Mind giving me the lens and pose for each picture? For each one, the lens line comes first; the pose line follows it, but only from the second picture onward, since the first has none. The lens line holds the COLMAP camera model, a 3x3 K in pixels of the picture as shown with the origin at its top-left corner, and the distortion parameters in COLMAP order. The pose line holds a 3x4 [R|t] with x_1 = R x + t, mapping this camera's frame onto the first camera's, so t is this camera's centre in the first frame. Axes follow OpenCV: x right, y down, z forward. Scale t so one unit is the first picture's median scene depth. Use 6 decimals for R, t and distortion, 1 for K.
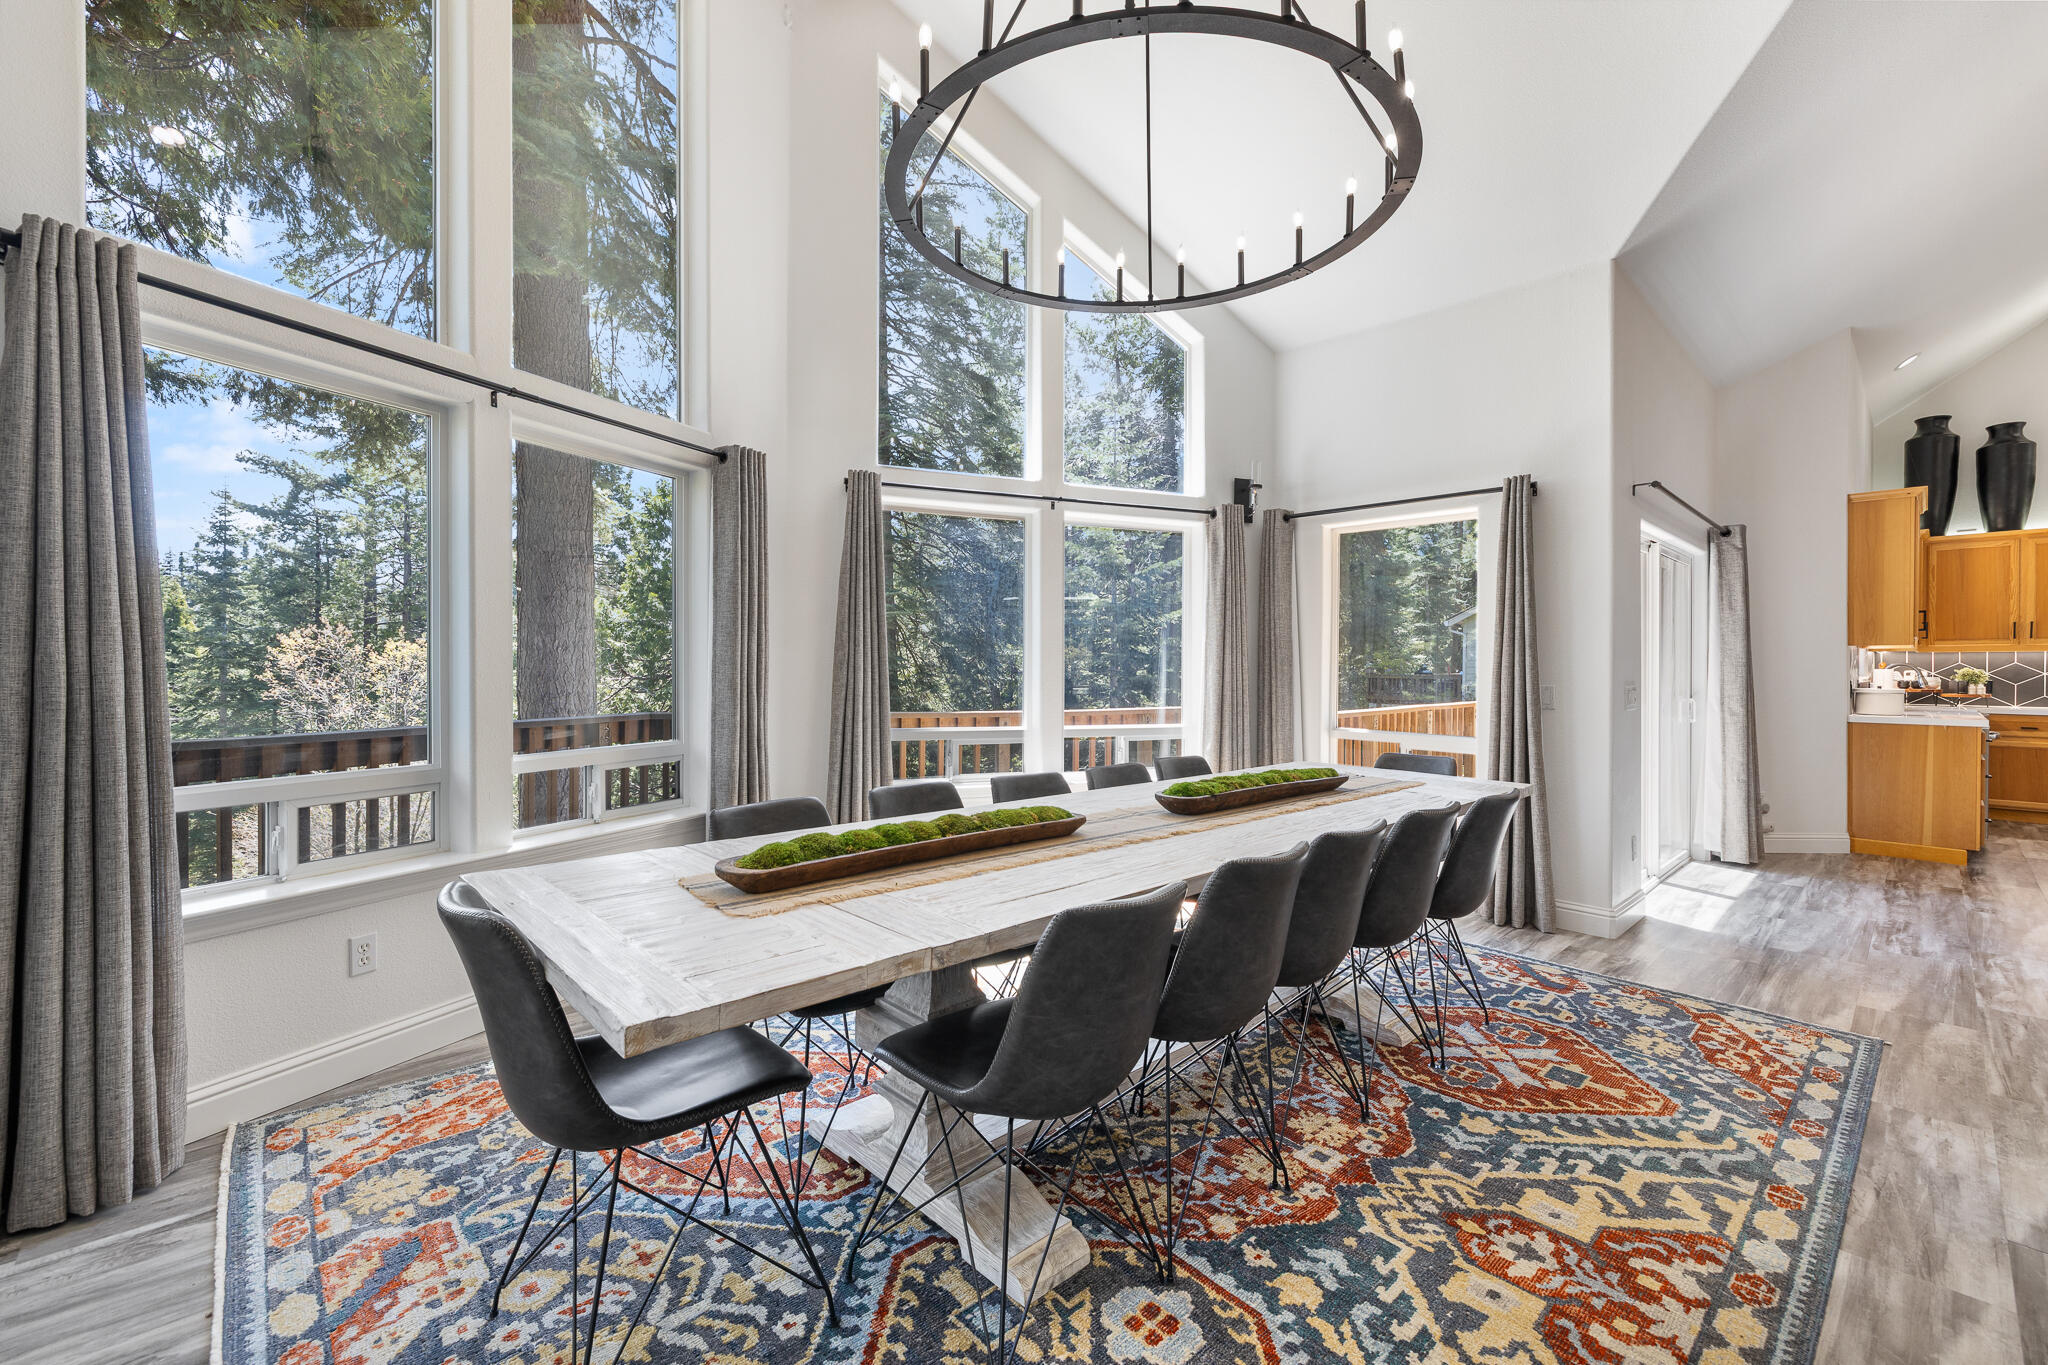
lens RADIAL K [[859.2, 0, 1027.2], [0, 859.2, 675.5], [0, 0, 1]] dist [0.000906, 0.000122]
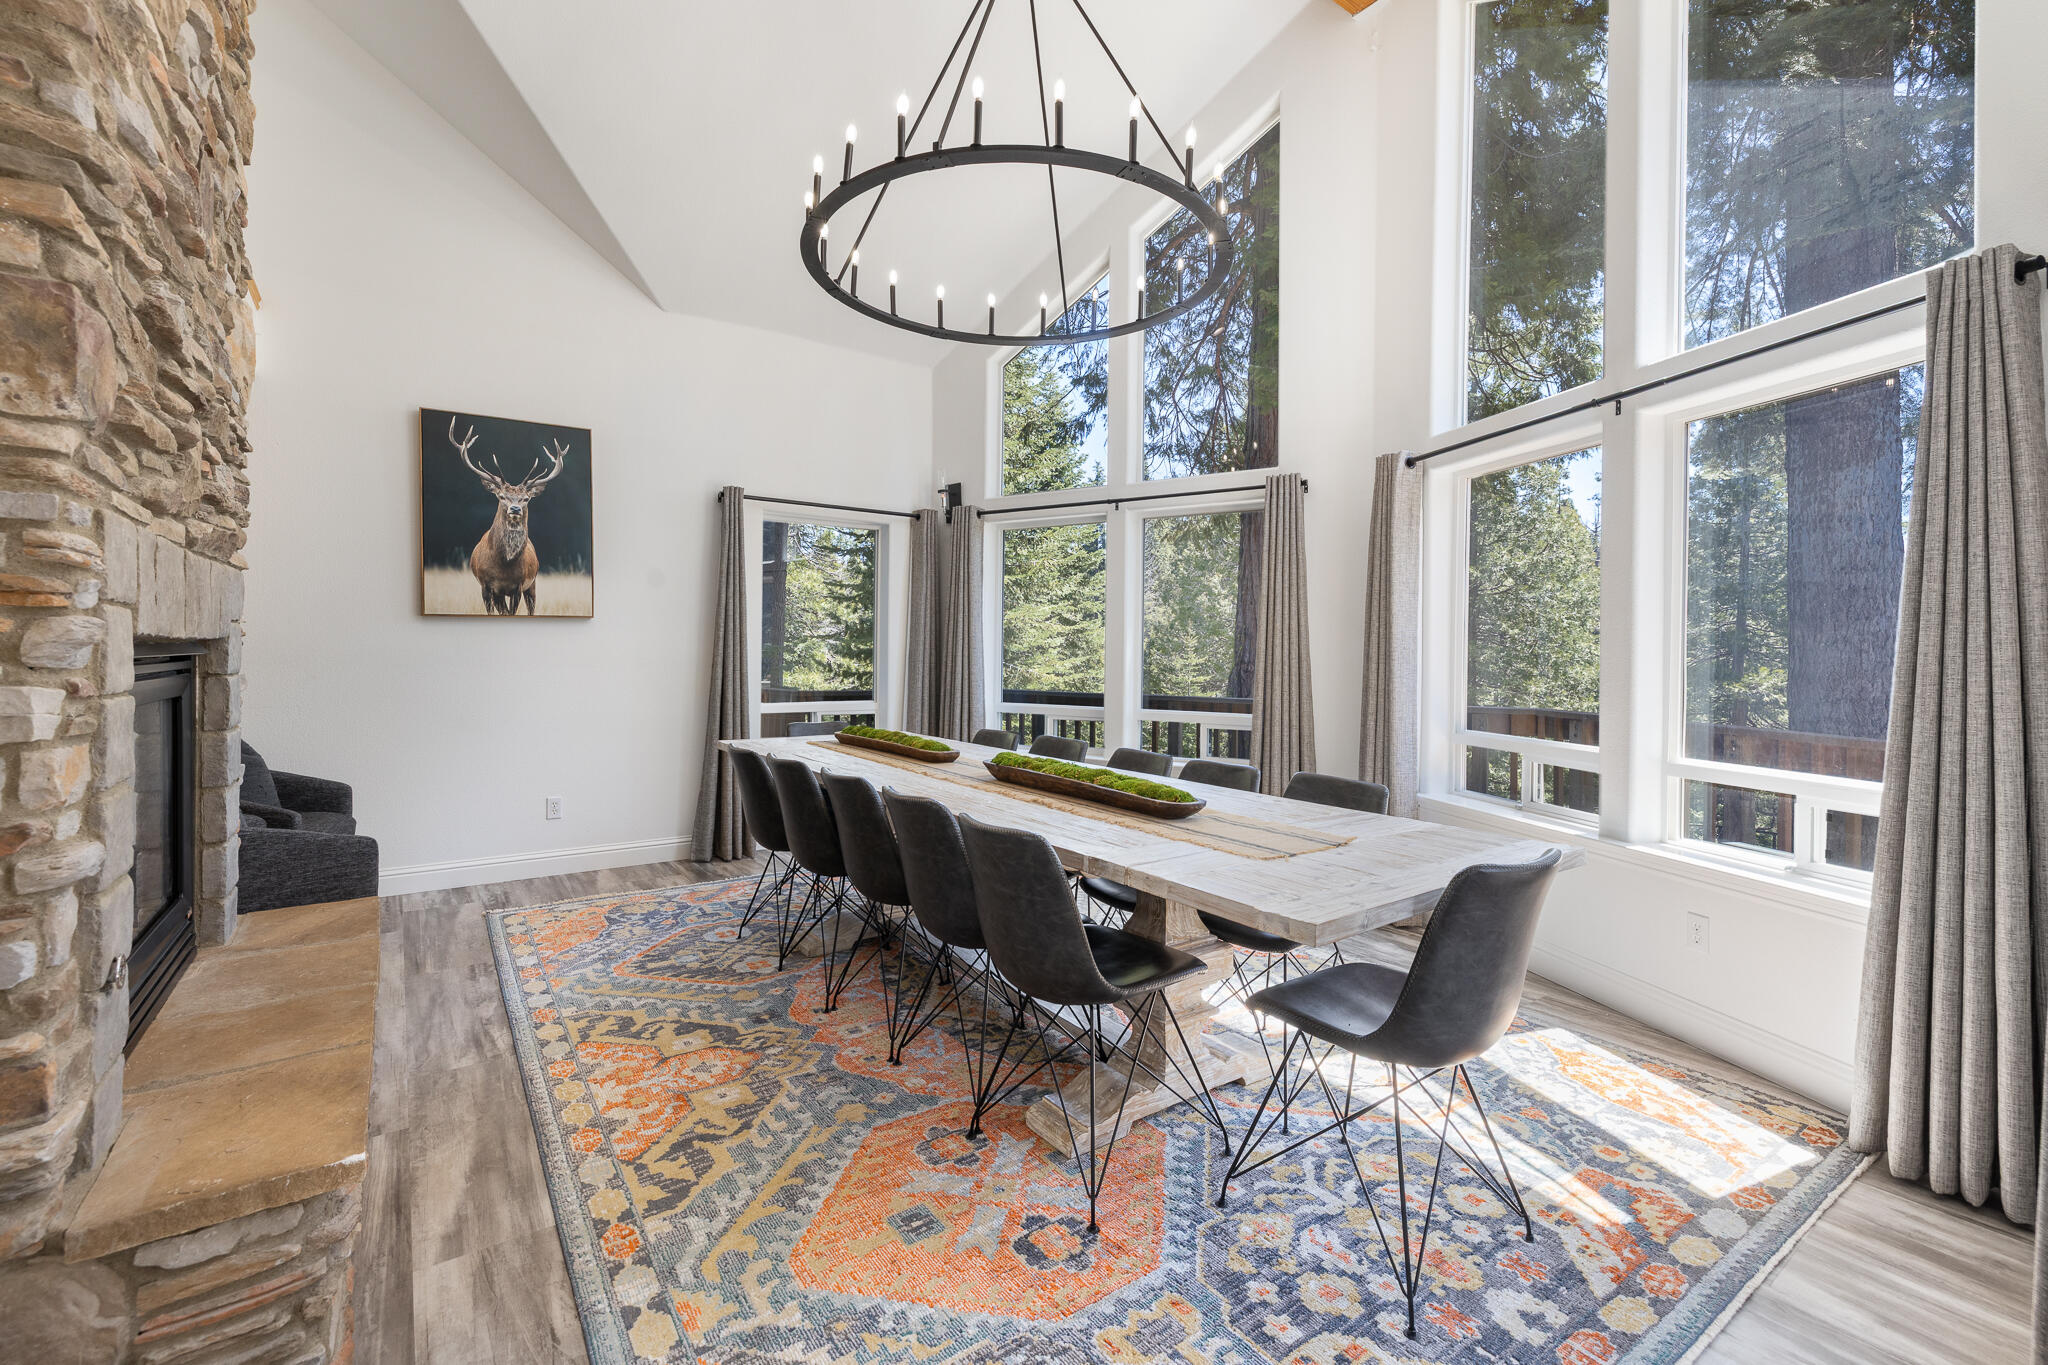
lens RADIAL K [[871.1, 0, 1026.6], [0, 871.1, 648.2], [0, 0, 1]] dist [0.000320, 0.000012]
pose [[-0.131437, -0.007573, -0.991296, 1.708361], [-0.016335, 0.999852, -0.005472, -0.009265], [0.991190, 0.015473, -0.131541, 1.510738]]
